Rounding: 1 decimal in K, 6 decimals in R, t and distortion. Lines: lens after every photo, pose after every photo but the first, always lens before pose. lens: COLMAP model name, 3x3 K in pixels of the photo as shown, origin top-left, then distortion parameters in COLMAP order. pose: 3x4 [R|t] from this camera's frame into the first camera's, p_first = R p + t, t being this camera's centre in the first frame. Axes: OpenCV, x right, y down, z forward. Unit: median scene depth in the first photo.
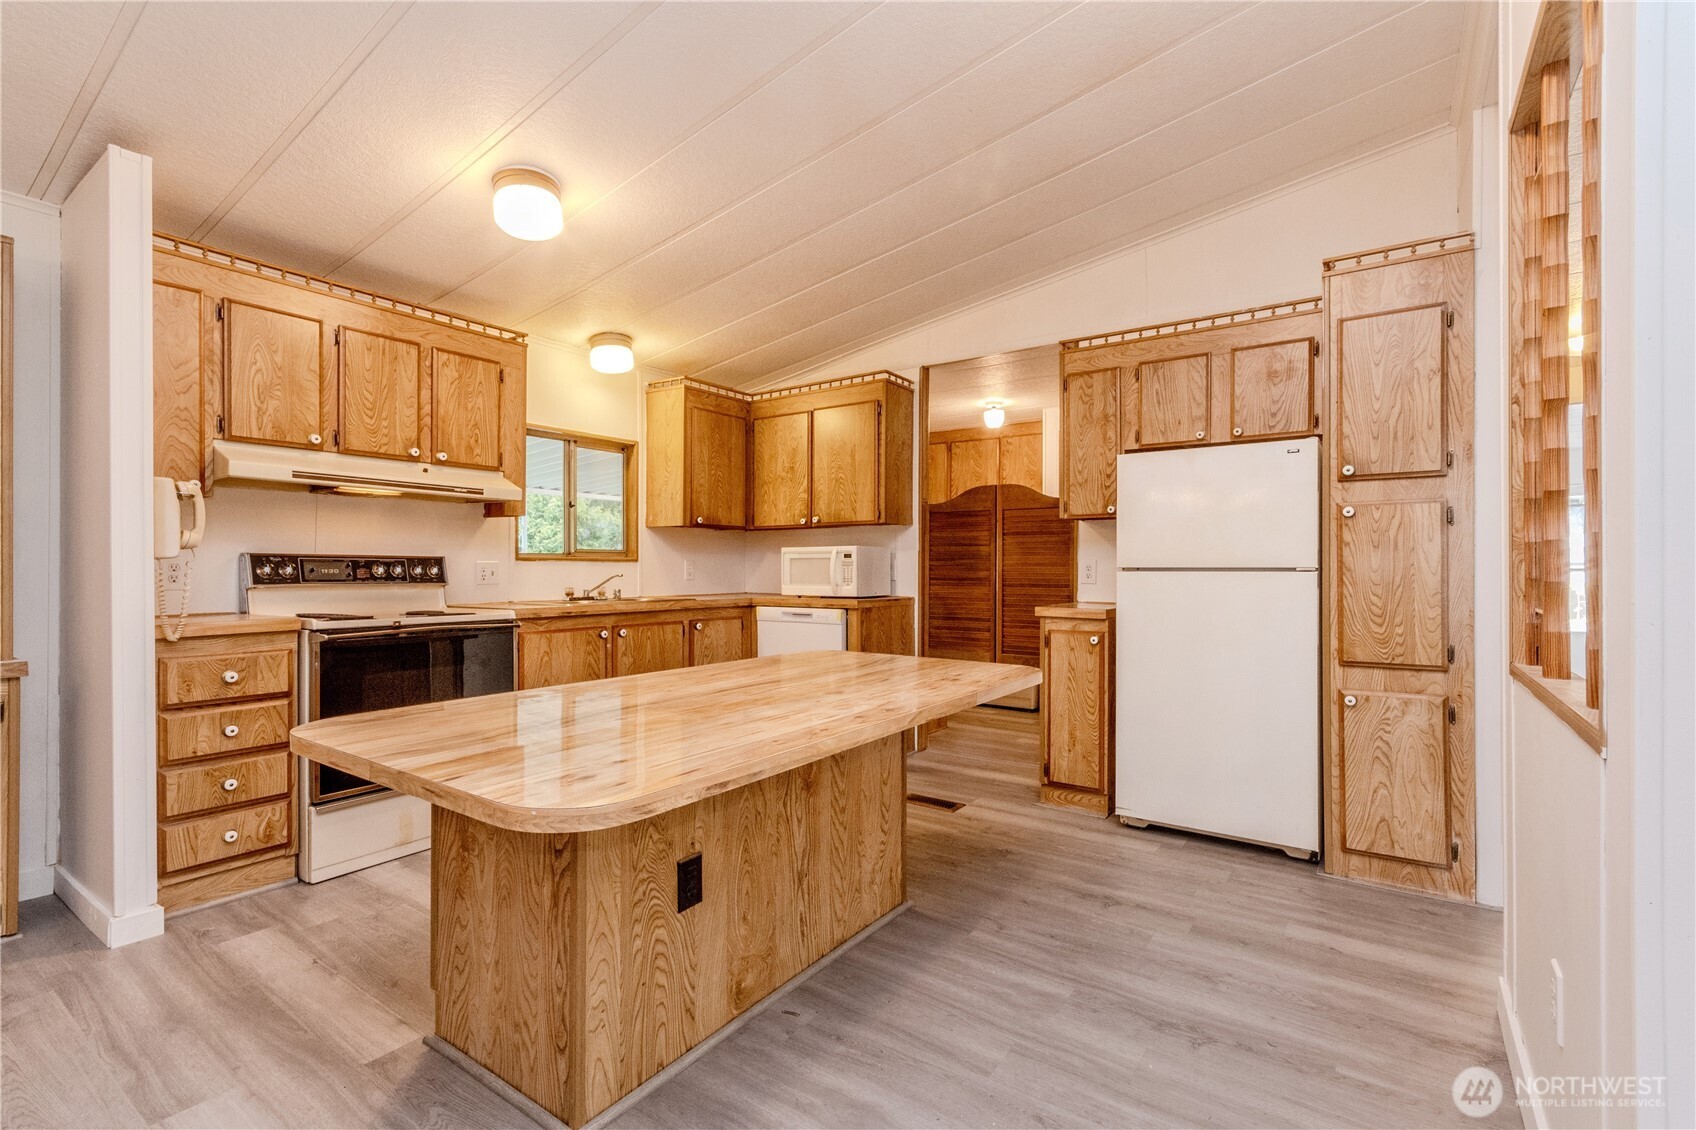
lens RADIAL K [[744.5, 0, 857.9], [0, 744.5, 567.5], [0, 0, 1]] dist [0.006397, -0.000792]
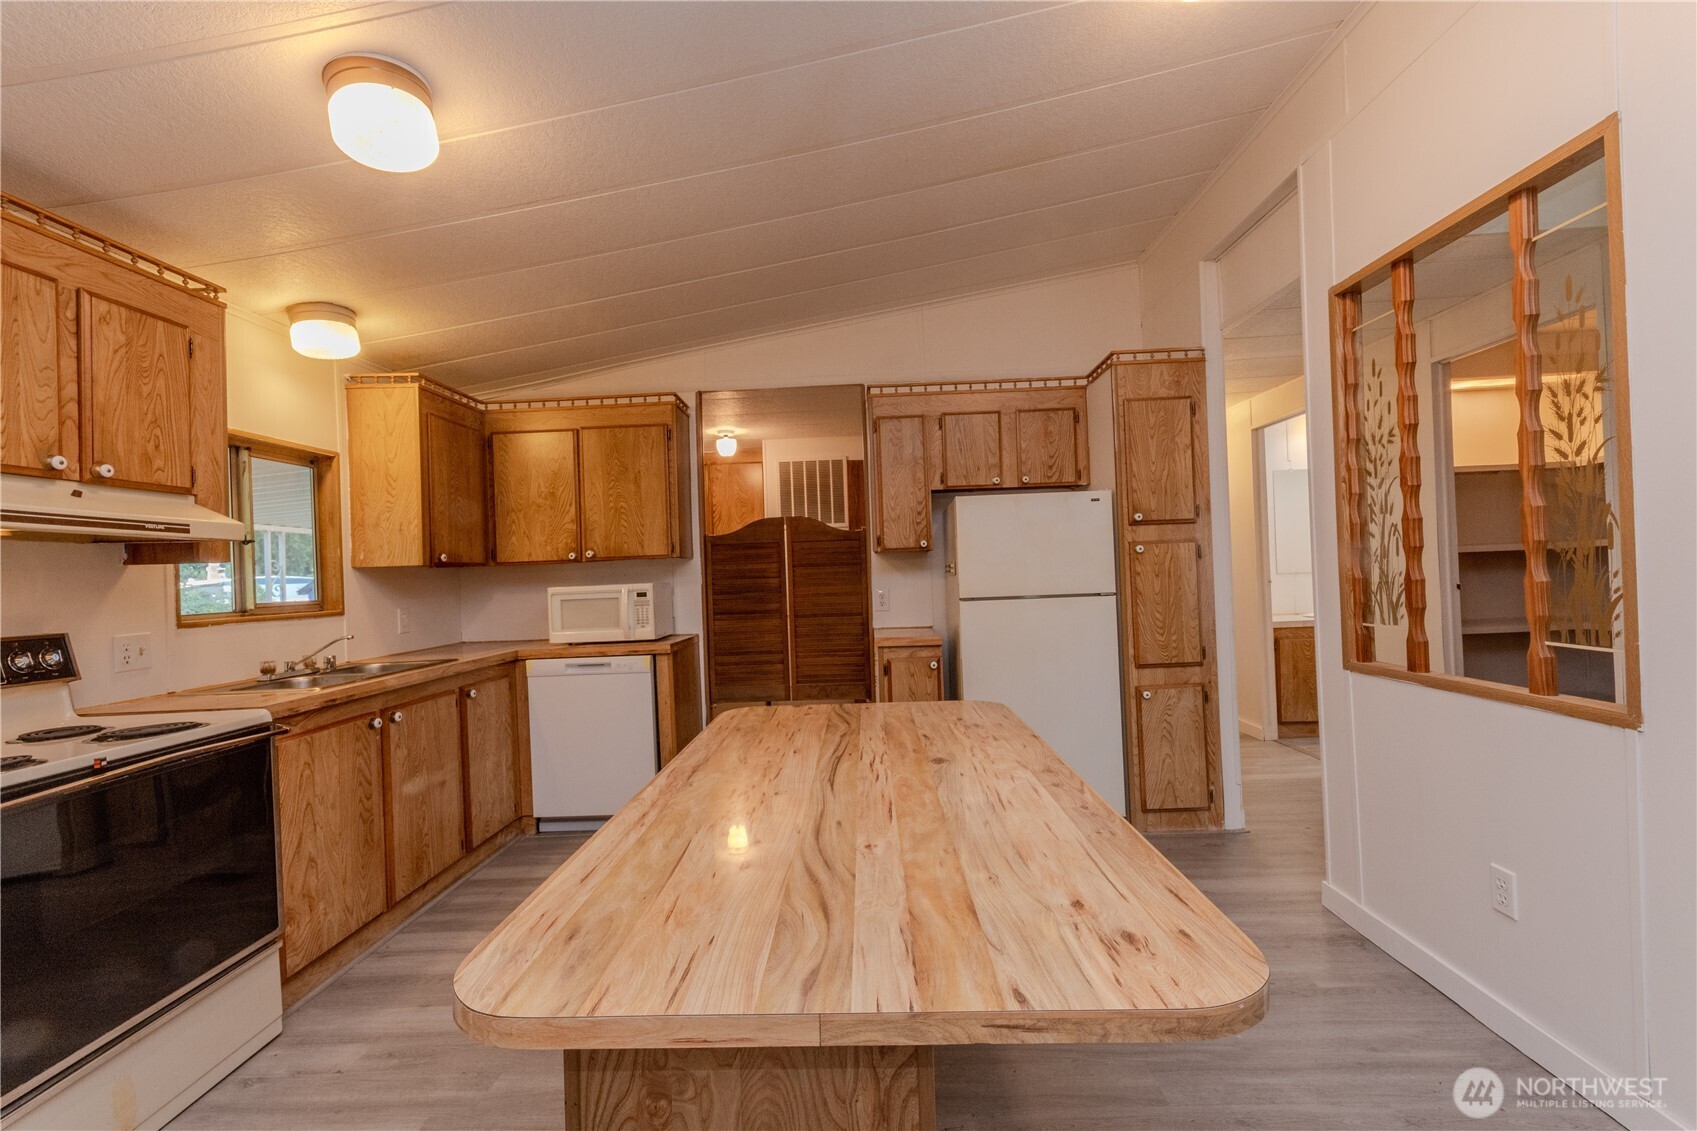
lens RADIAL K [[745.0, 0, 842.4], [0, 745.0, 568.0], [0, 0, 1]] dist [0.006397, -0.000792]
pose [[0.836864, -0.027909, 0.546700, -0.386193], [0.038266, 0.999239, -0.007565, -0.041301], [-0.546072, 0.027251, 0.837295, 0.159534]]
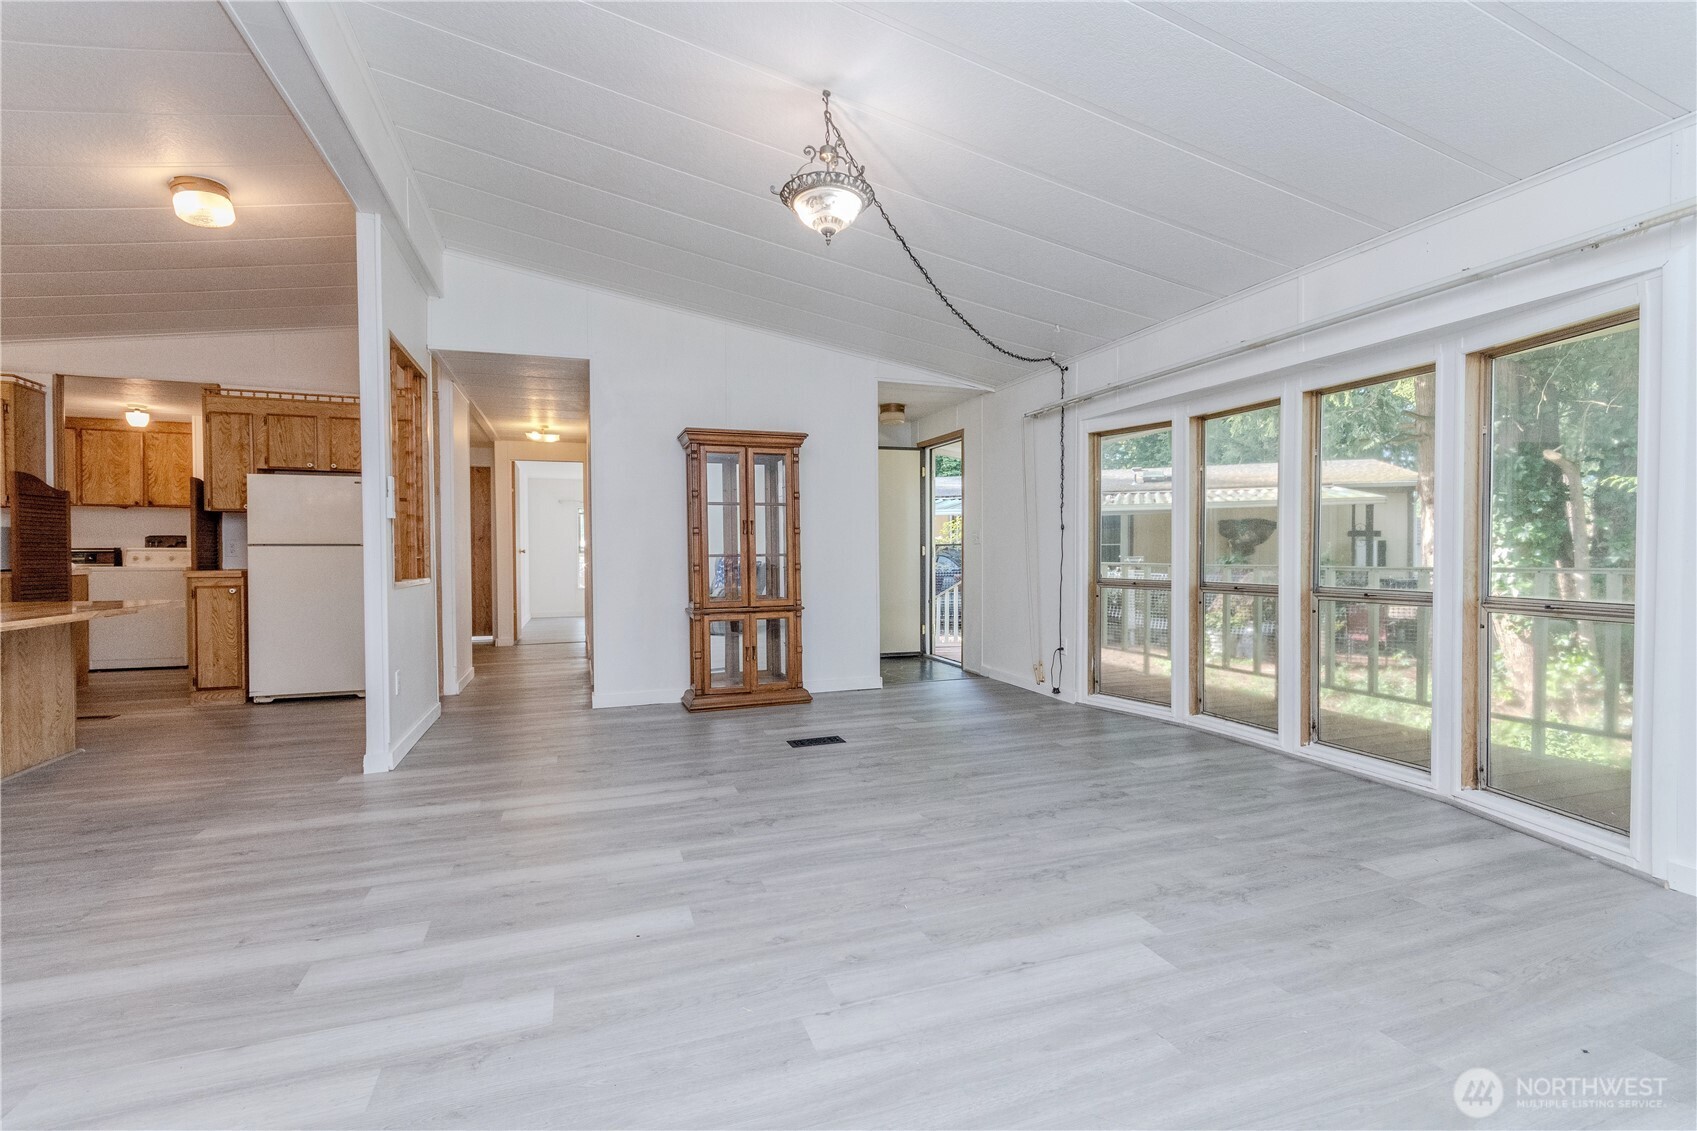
lens RADIAL K [[745.0, 0, 836.2], [0, 745.0, 569.4], [0, 0, 1]] dist [0.006397, -0.000792]
pose [[0.589950, -0.016463, 0.807272, -0.199160], [0.003983, 0.999839, 0.017479, 0.030929], [-0.807430, -0.007096, 0.589921, -0.939218]]
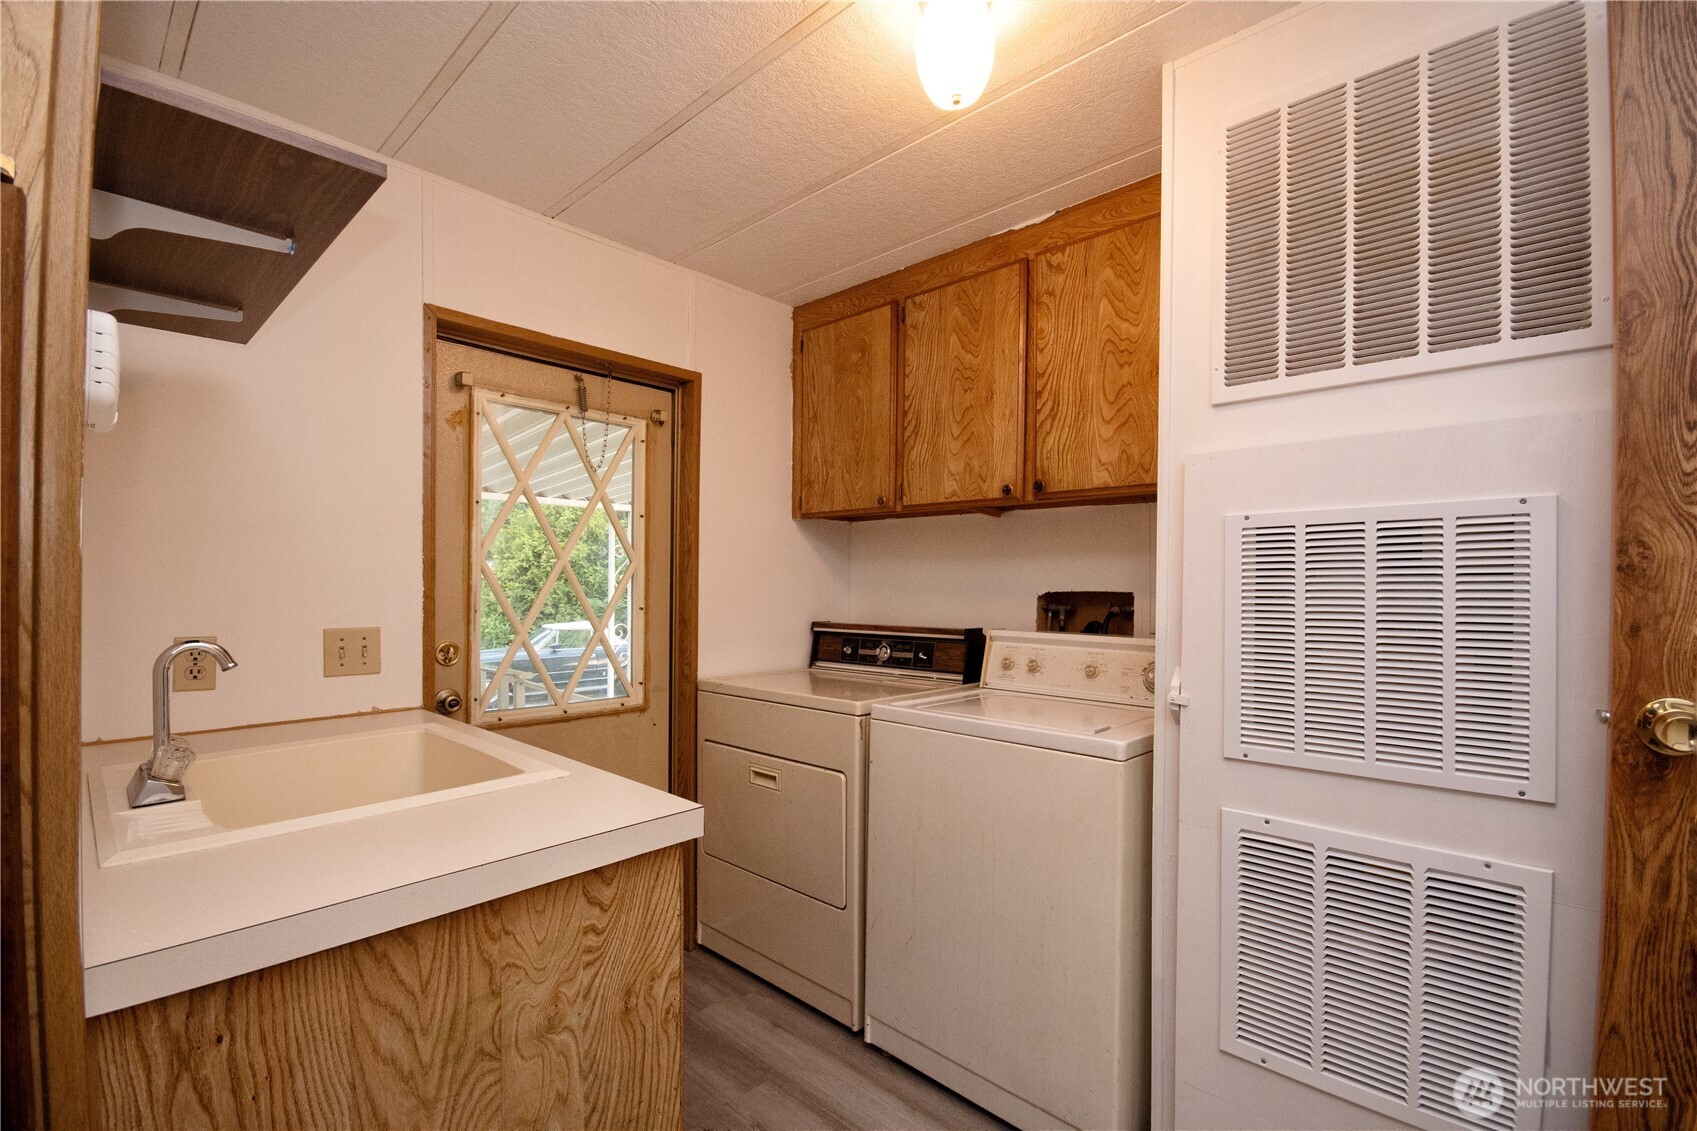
lens RADIAL K [[745.0, 0, 858.7], [0, 745.0, 587.6], [0, 0, 1]] dist [0.006397, -0.000792]
pose [[0.989757, 0.009586, -0.142441, 0.315446], [-0.010036, 0.999947, -0.002442, -0.040247], [0.142410, 0.003847, 0.989800, 1.257559]]
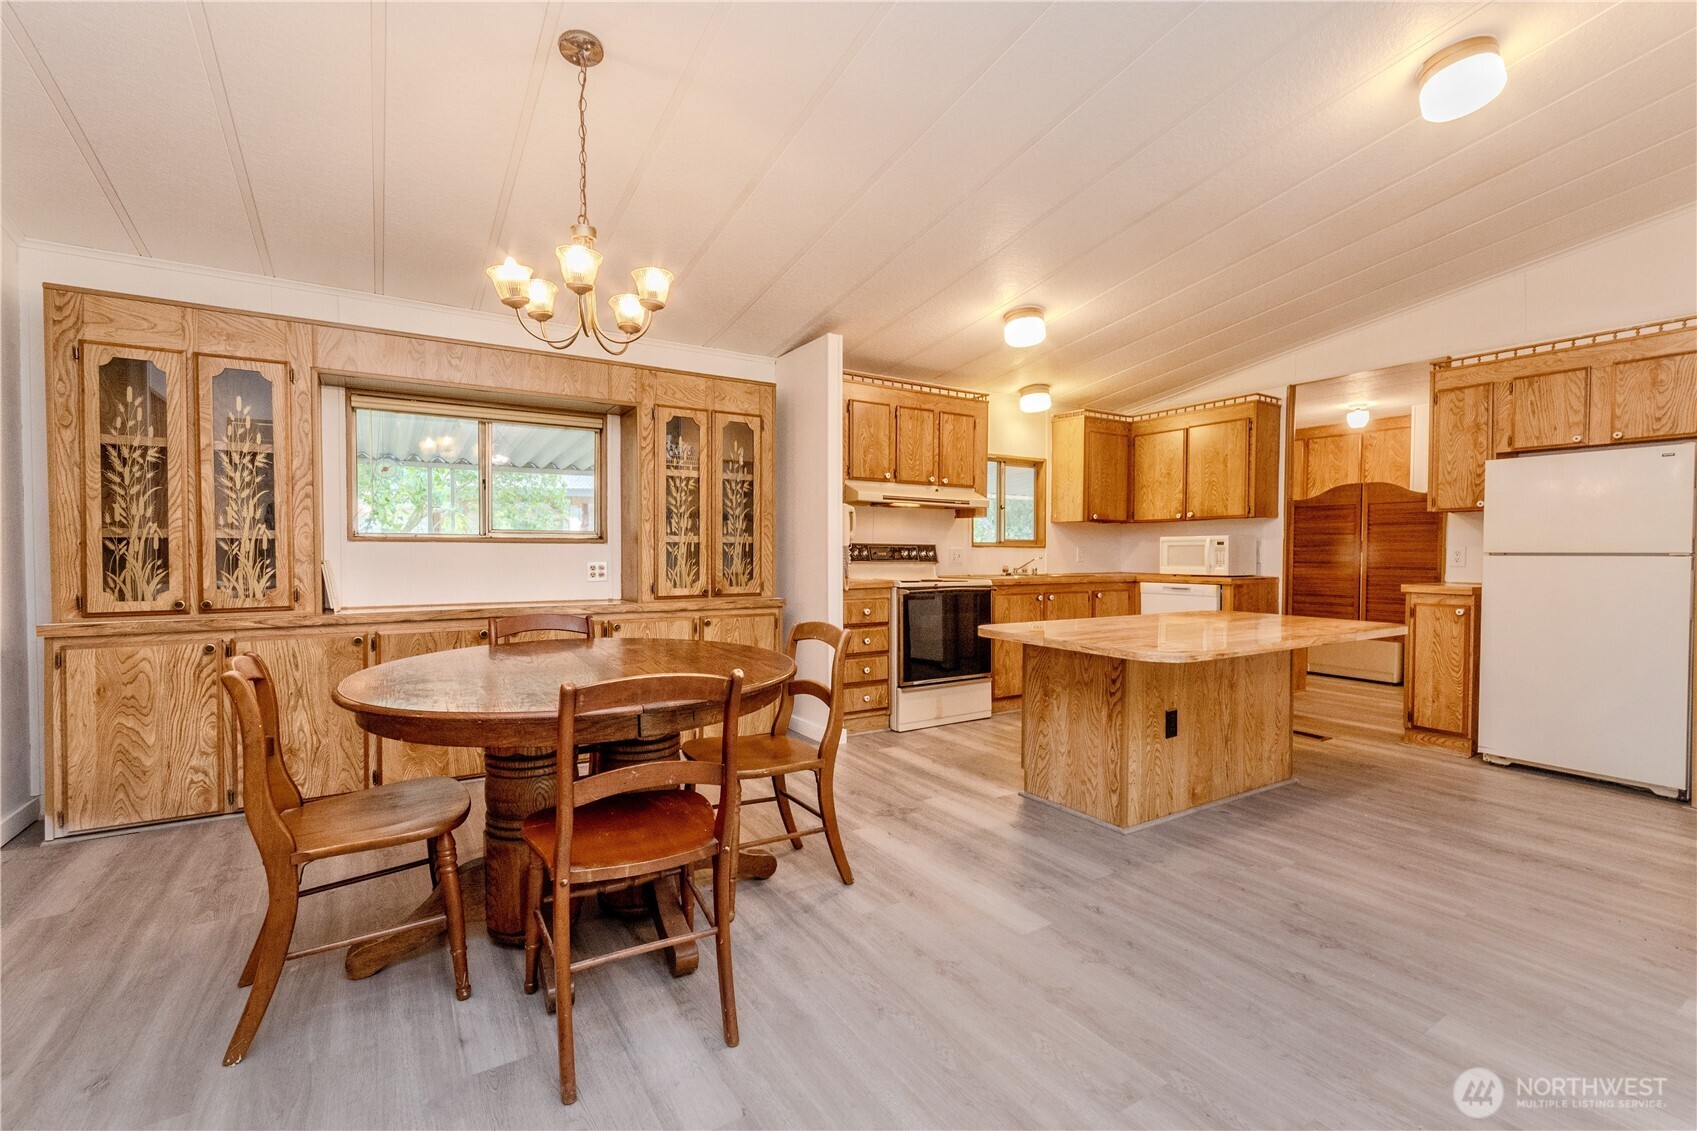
lens RADIAL K [[745.0, 0, 850.1], [0, 745.0, 568.5], [0, 0, 1]] dist [0.006397, -0.000792]
pose [[0.921649, 0.010471, -0.387883, -0.130251], [-0.002901, 0.999794, 0.020097, 0.004084], [0.388013, -0.017397, 0.921490, -0.520022]]
